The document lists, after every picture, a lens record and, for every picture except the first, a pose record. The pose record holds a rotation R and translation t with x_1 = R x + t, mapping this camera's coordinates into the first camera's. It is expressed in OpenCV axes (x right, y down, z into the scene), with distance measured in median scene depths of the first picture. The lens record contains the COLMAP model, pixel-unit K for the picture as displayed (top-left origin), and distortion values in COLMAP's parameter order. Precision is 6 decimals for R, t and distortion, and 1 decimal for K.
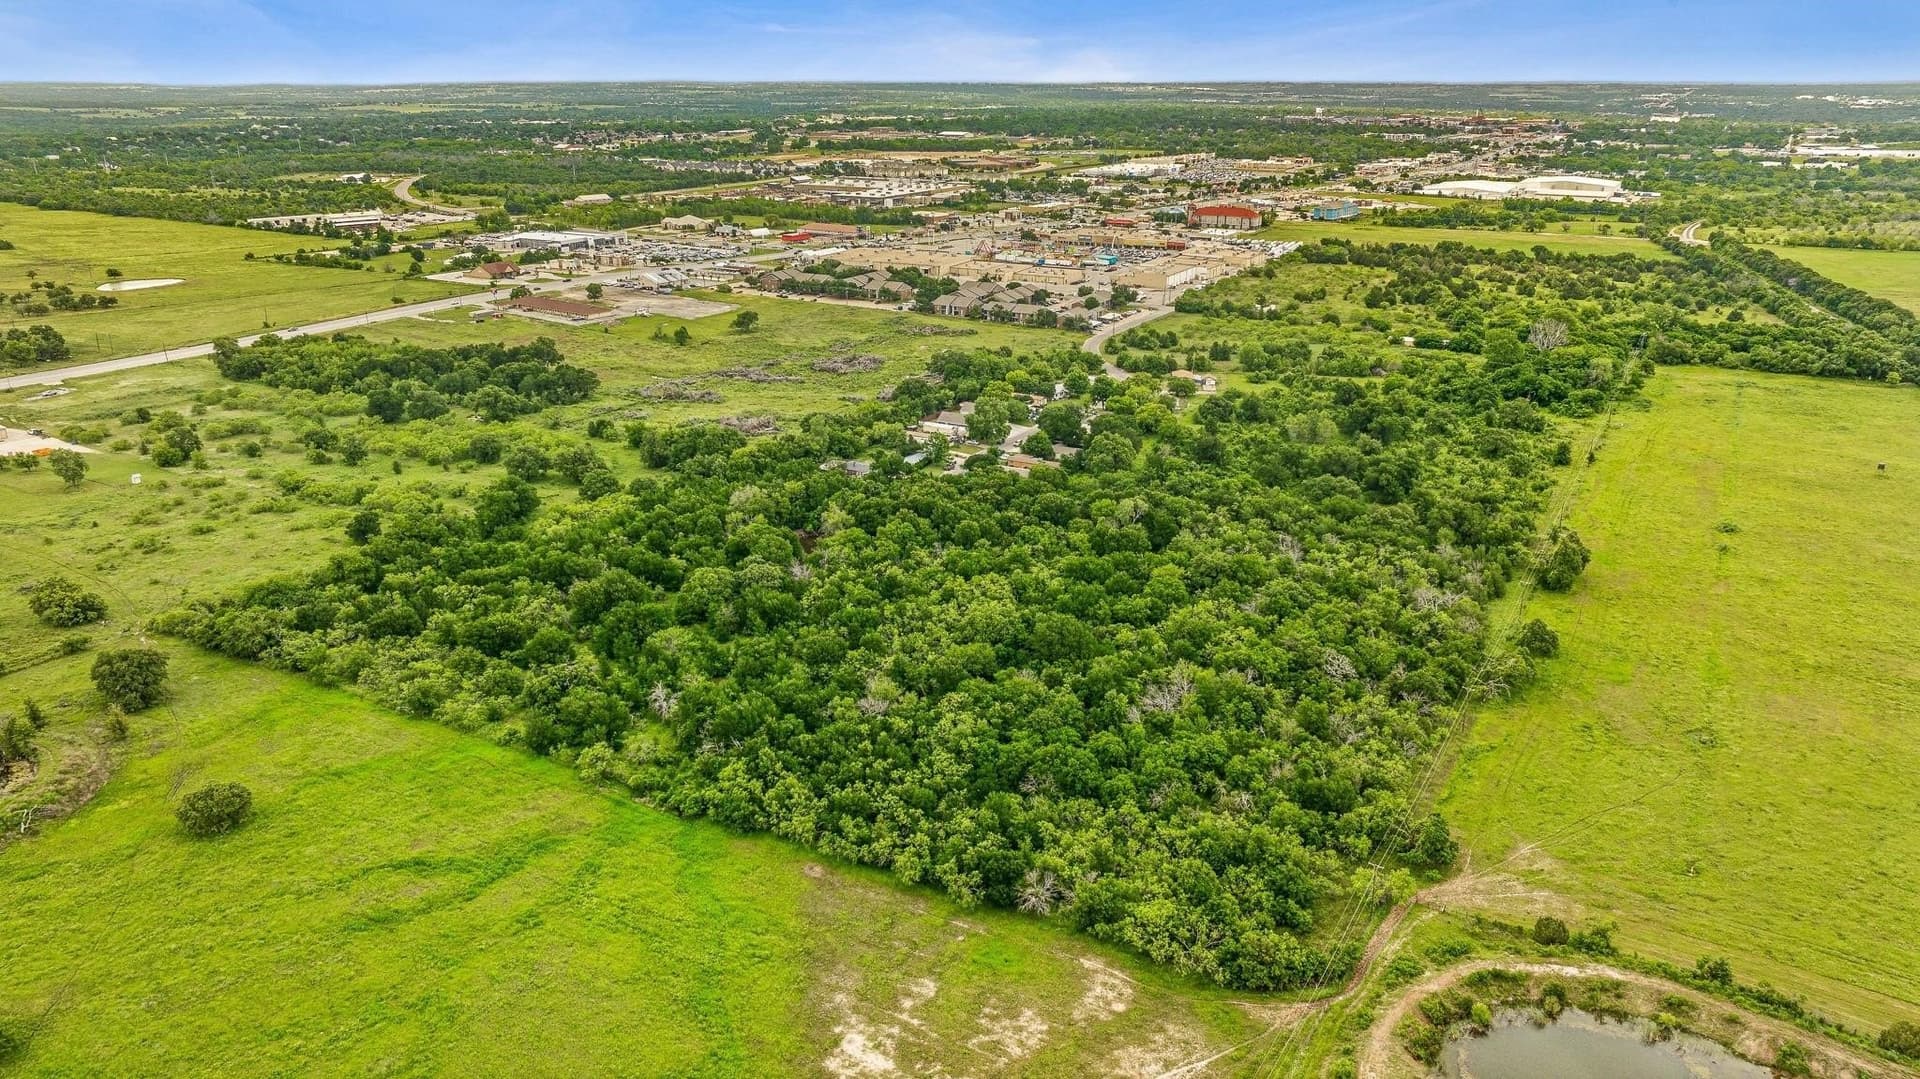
lens RADIAL K [[1345.4, 0, 958.6], [0, 1345.4, 536.7], [0, 0, 1]] dist [-0.017129, -0.000675]
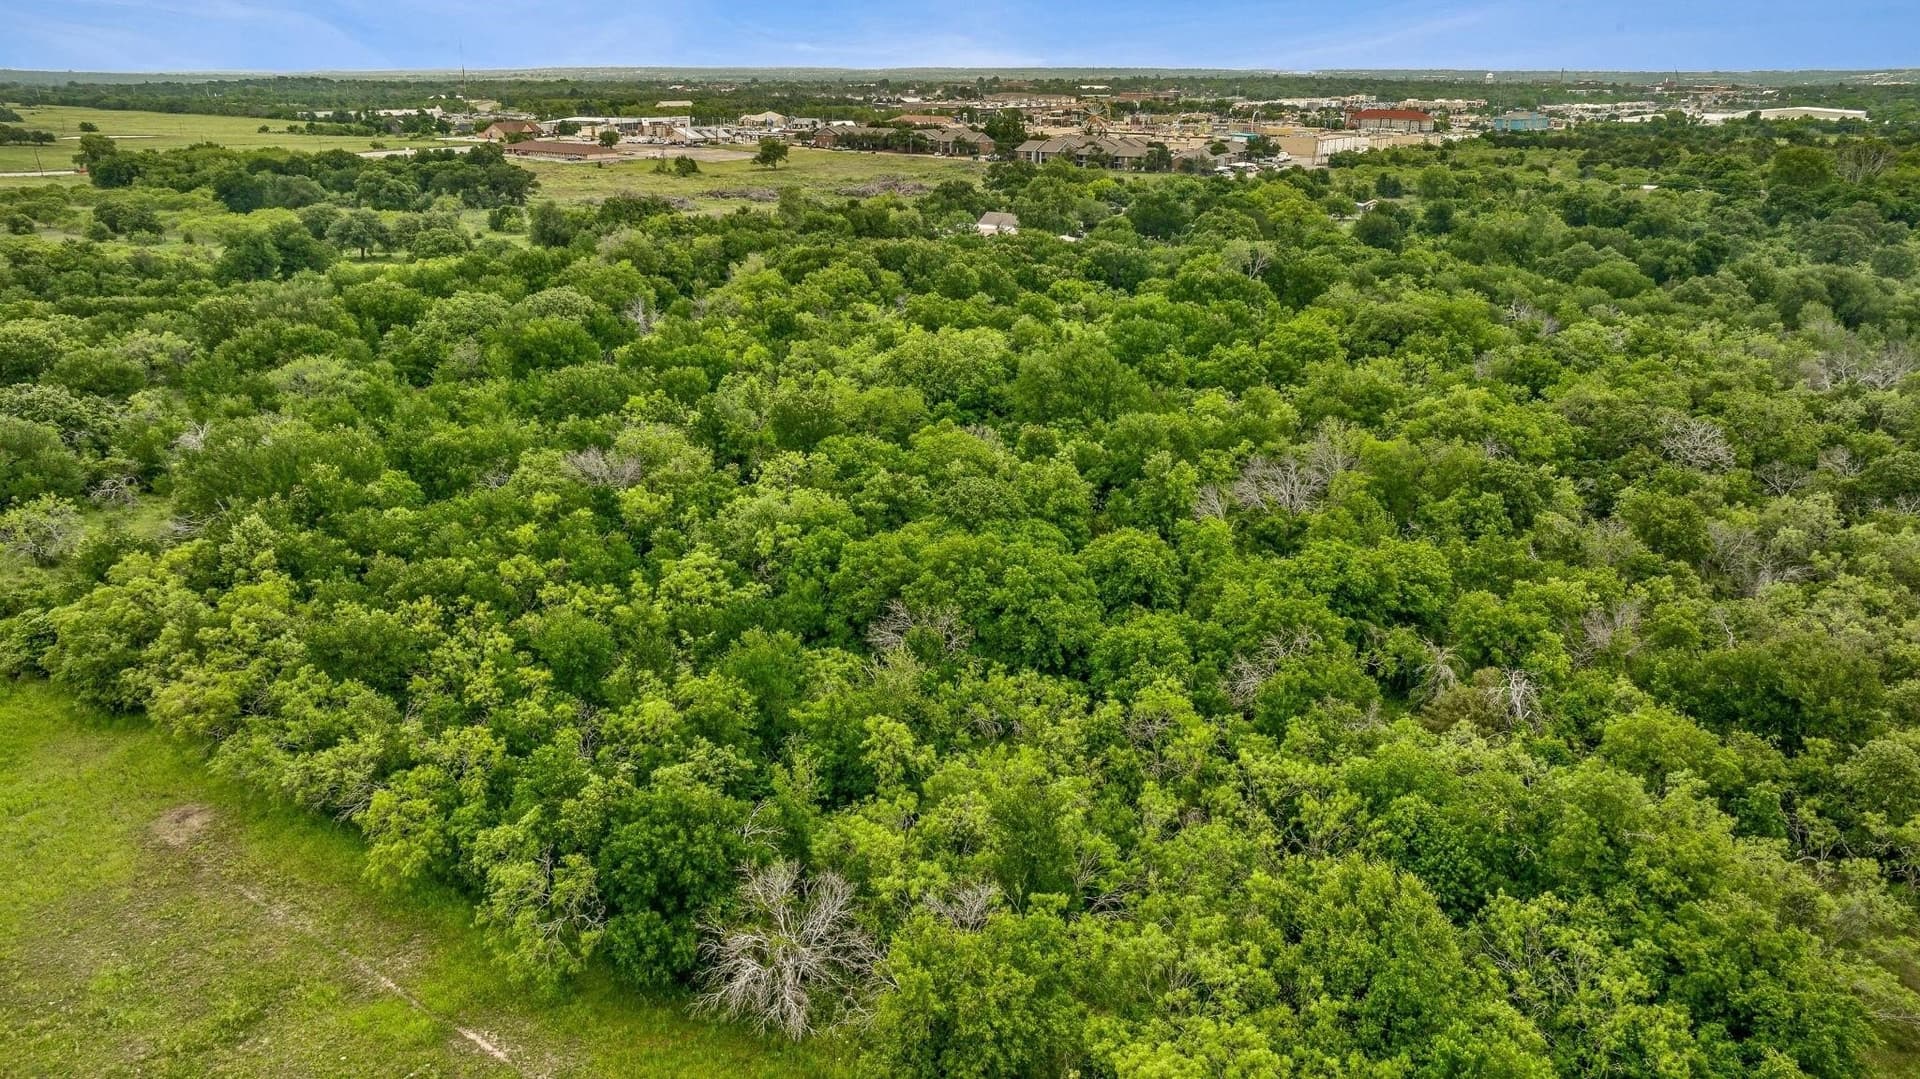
lens RADIAL K [[1345.4, 0, 960.0], [0, 1345.4, 542.4], [0, 0, 1]] dist [-0.017129, -0.000675]
pose [[0.994507, 0.037038, -0.097897, 0.106521], [-0.036313, 0.999298, 0.009177, 0.159362], [0.098169, -0.005571, 0.995154, 0.653349]]
